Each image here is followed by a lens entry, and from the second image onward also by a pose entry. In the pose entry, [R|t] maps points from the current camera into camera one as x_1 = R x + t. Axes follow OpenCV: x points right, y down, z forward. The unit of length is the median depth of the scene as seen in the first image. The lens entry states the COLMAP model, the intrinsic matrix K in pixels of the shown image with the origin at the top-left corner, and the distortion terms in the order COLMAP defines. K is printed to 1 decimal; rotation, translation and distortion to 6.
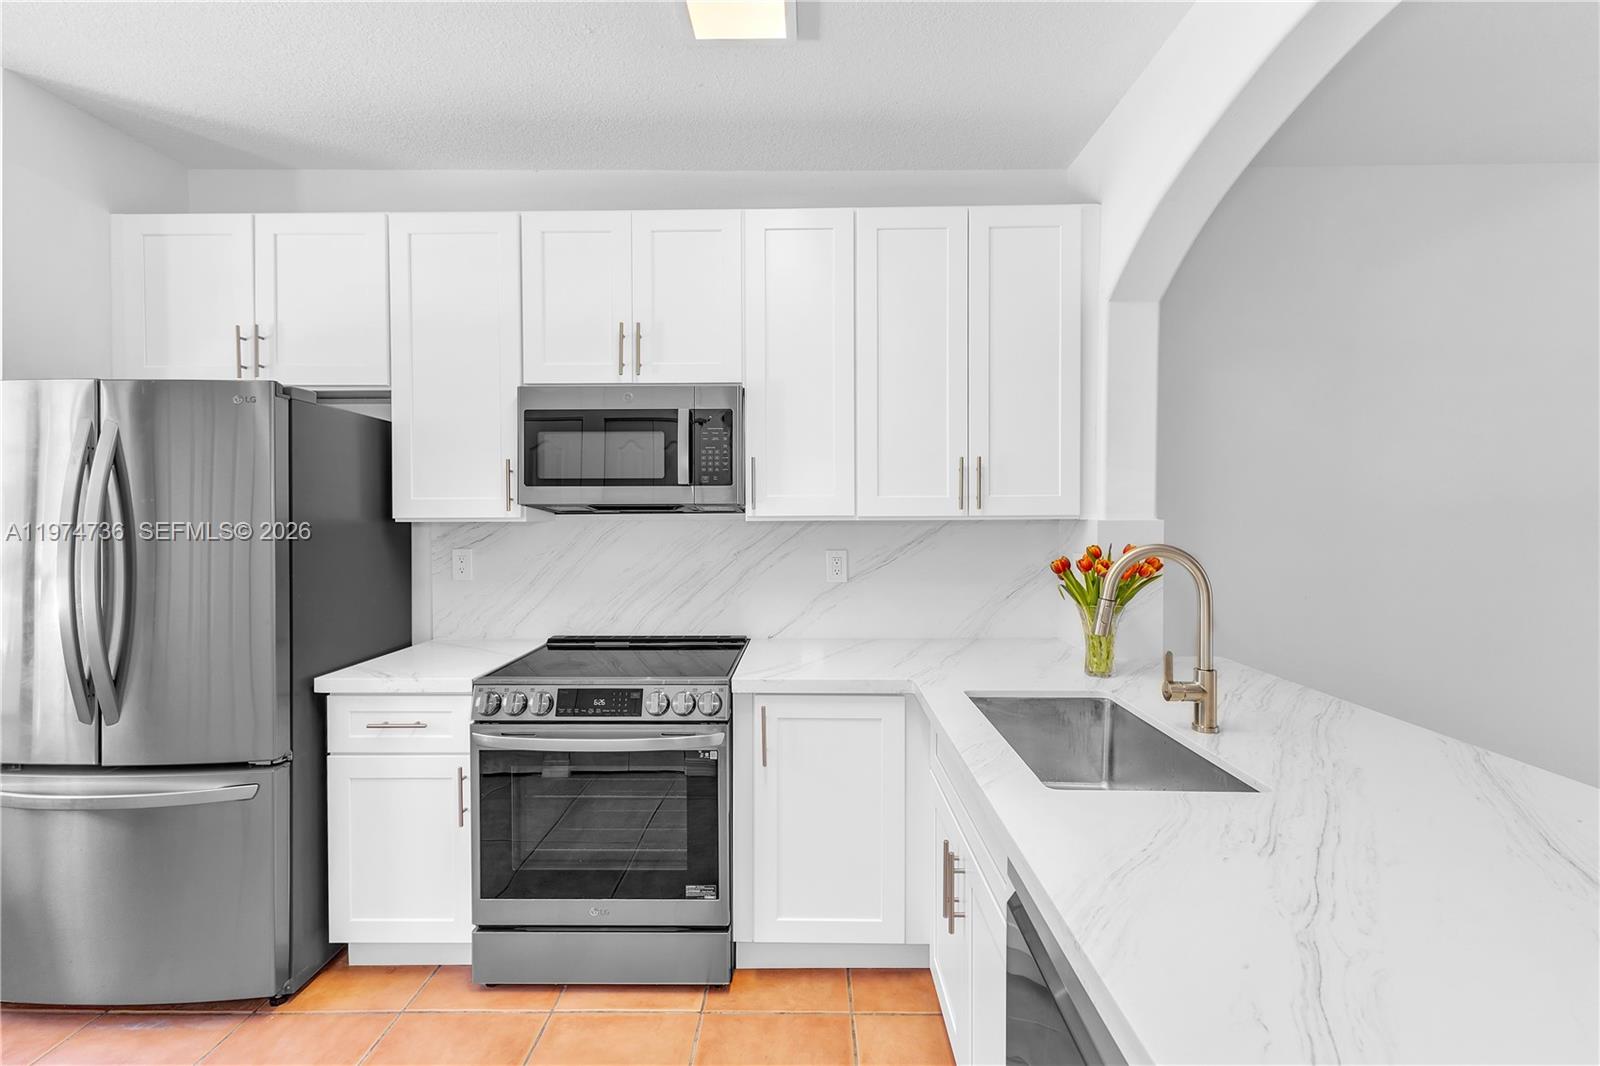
lens RADIAL K [[696.6, 0, 804.3], [0, 696.6, 524.6], [0, 0, 1]] dist [0.000948, 0.000077]
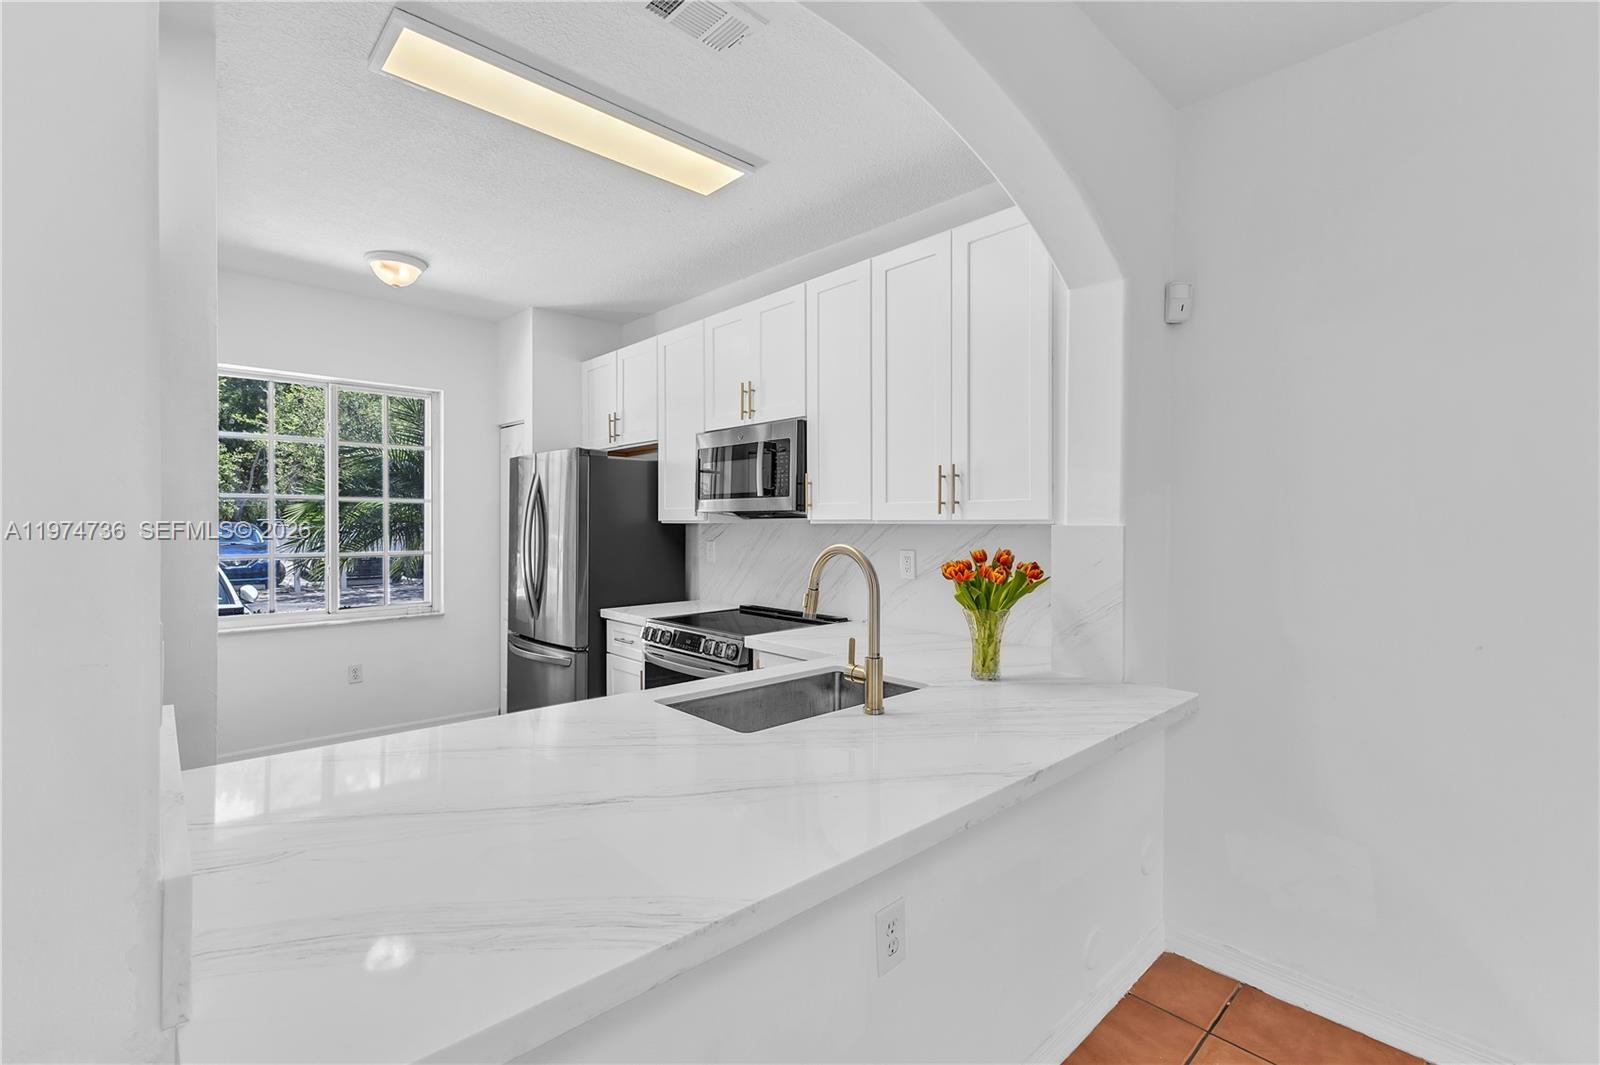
lens RADIAL K [[720.0, 0, 807.7], [0, 720.0, 531.9], [0, 0, 1]] dist [0.000927, 0.000019]
pose [[0.689988, 0.013642, -0.723692, 0.882872], [-0.012140, 0.999900, 0.007274, 0.000229], [0.723719, 0.003767, 0.690085, 0.085240]]
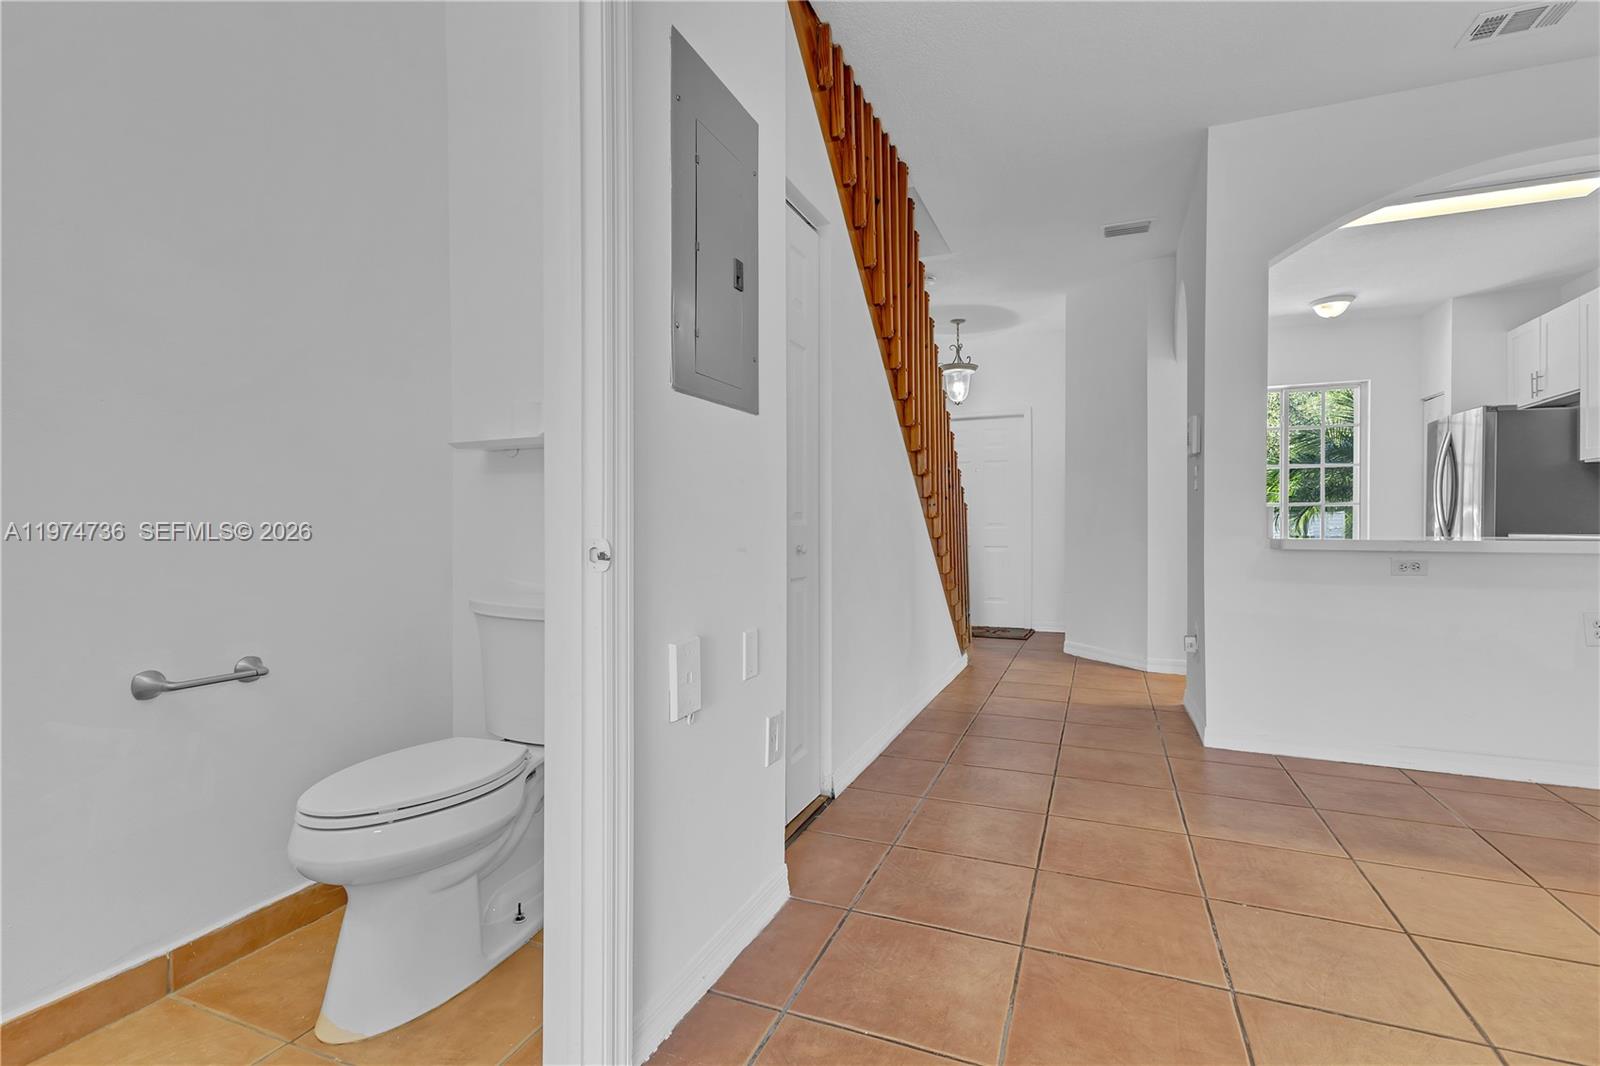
lens RADIAL K [[720.0, 0, 807.7], [0, 720.0, 532.4], [0, 0, 1]] dist [0.000927, 0.000019]
pose [[-0.377772, 0.014263, -0.925789, 1.971243], [-0.007357, 0.999804, 0.018405, 0.163165], [0.925869, 0.013764, -0.377593, -0.174404]]
